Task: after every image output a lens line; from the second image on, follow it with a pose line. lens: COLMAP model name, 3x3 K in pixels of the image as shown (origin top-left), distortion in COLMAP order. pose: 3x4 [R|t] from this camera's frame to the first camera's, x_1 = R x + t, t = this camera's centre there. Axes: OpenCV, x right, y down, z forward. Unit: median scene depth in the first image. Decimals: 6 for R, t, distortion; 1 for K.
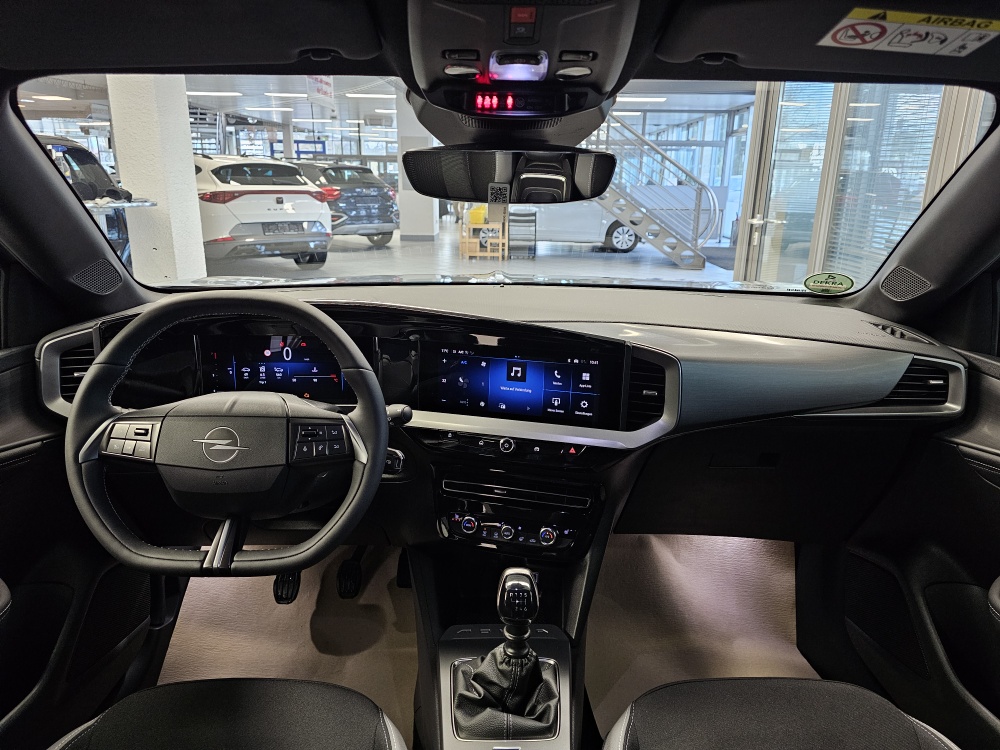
lens RADIAL K [[662.4, 0, 502.7], [0, 662.4, 356.5], [0, 0, 1]] dist [0.084015, -0.109579]
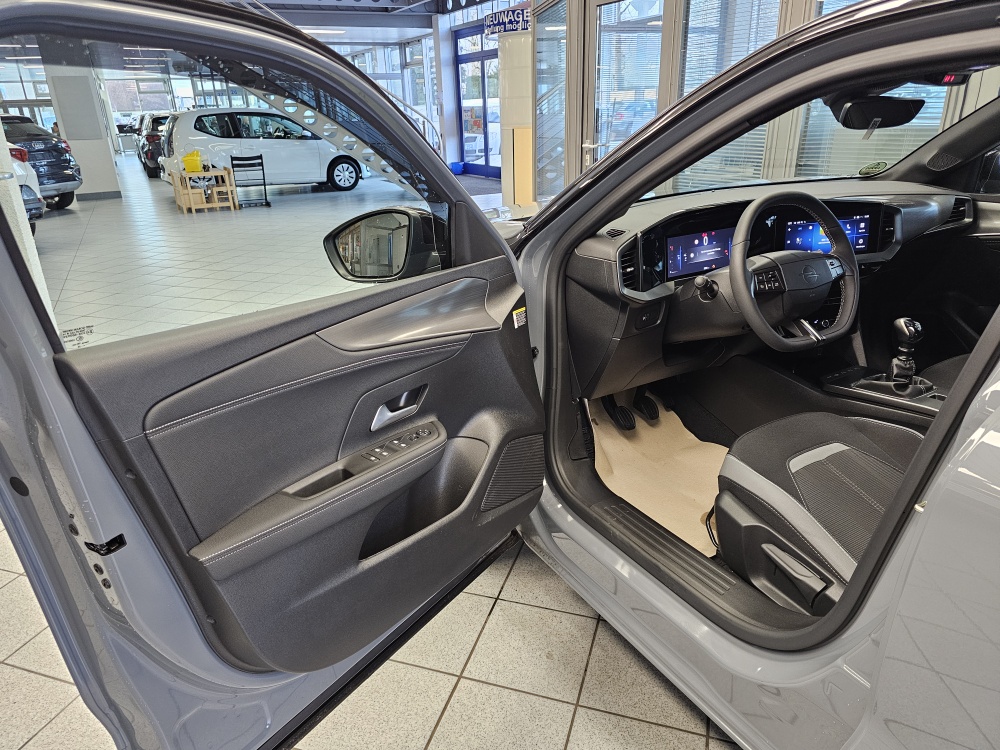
lens RADIAL K [[662.4, 0, 502.7], [0, 662.4, 356.5], [0, 0, 1]] dist [0.084015, -0.109579]
pose [[0.873073, -0.209135, 0.440461, -0.393785], [0.168916, 0.977135, 0.129130, -0.005515], [-0.457395, -0.038339, 0.888437, -0.046094]]
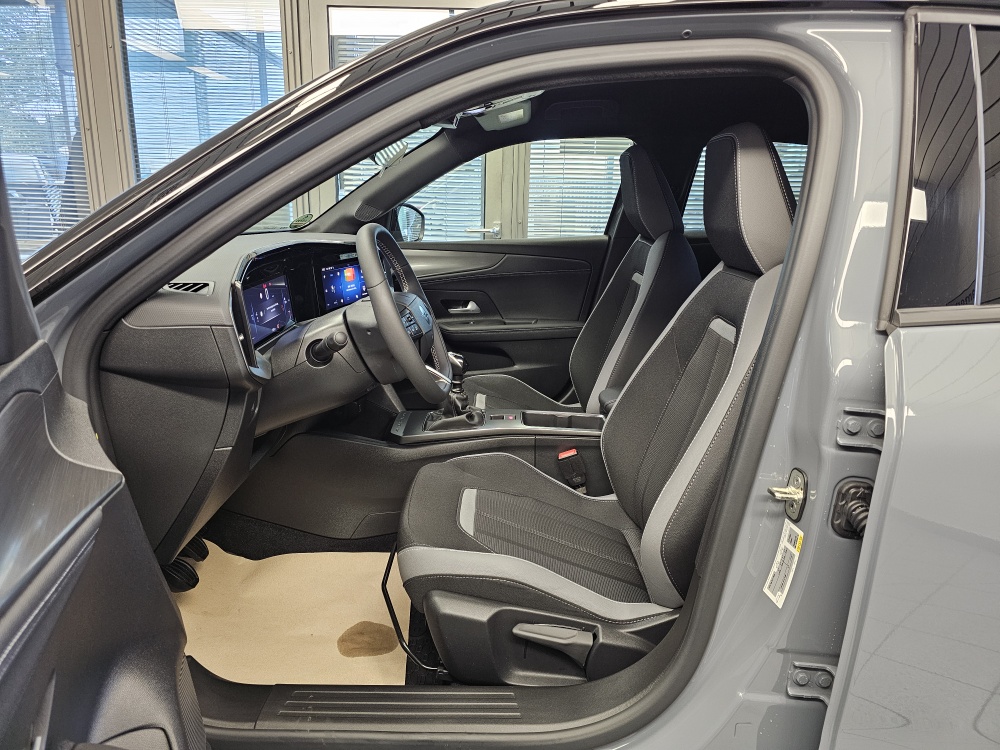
lens RADIAL K [[662.4, 0, 502.7], [0, 662.4, 356.5], [0, 0, 1]] dist [0.084015, -0.109579]
pose [[0.033071, -0.252452, 0.967044, -0.392314], [0.235051, 0.942399, 0.237980, -0.021615], [-0.971420, 0.219435, 0.090505, 0.137180]]
